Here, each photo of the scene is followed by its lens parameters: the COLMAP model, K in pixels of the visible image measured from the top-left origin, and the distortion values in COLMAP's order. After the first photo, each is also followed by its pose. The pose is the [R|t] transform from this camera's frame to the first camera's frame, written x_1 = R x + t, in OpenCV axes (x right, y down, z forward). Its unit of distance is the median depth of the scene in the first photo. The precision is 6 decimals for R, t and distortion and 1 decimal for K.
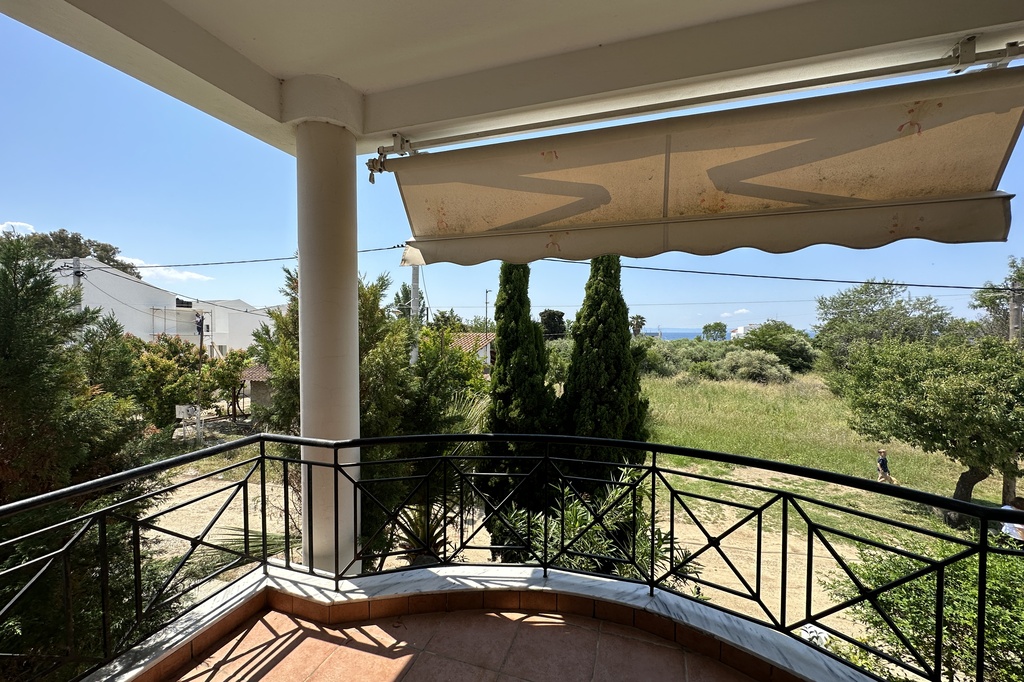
lens RADIAL K [[409.1, 0, 520.3], [0, 409.1, 354.3], [0, 0, 1]] dist [-0.000373, 0.000505]
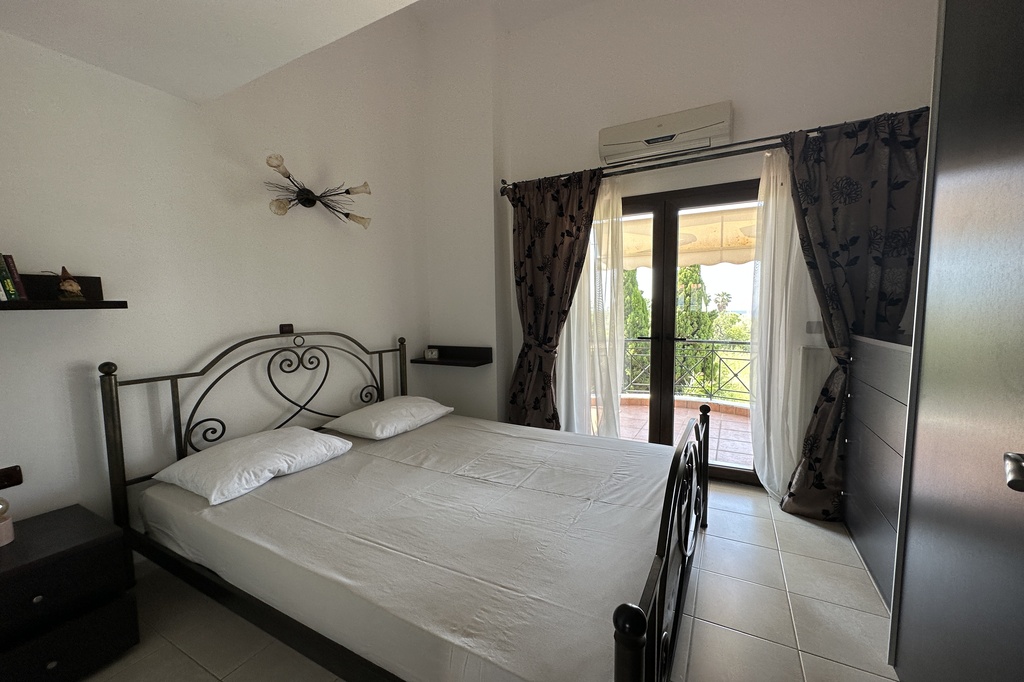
lens RADIAL K [[409.1, 0, 510.6], [0, 409.1, 348.2], [0, 0, 1]] dist [-0.000373, 0.000505]
pose [[0.980424, 0.005274, -0.196830, -0.101452], [0.001488, 0.999414, 0.034192, 0.043895], [0.196895, -0.033816, 0.979841, -0.434102]]
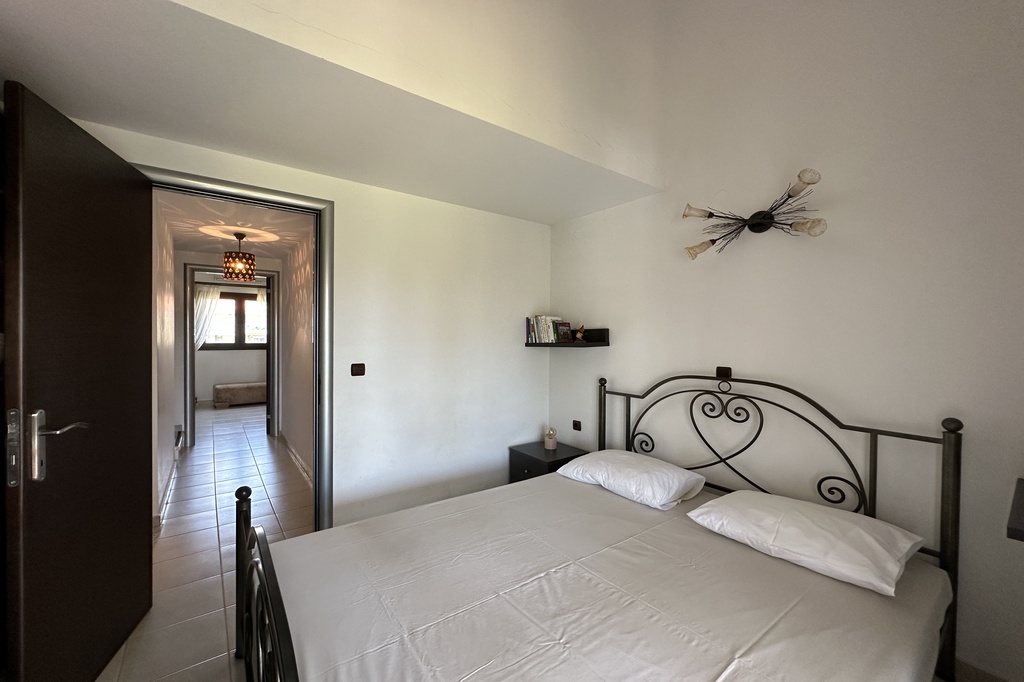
lens RADIAL K [[409.1, 0, 511.5], [0, 409.1, 337.7], [0, 0, 1]] dist [-0.000373, 0.000505]
pose [[-0.582788, -0.004879, -0.812610, -0.023860], [-0.058322, 0.997654, 0.035837, 0.019775], [0.810529, 0.068278, -0.581706, -0.183115]]
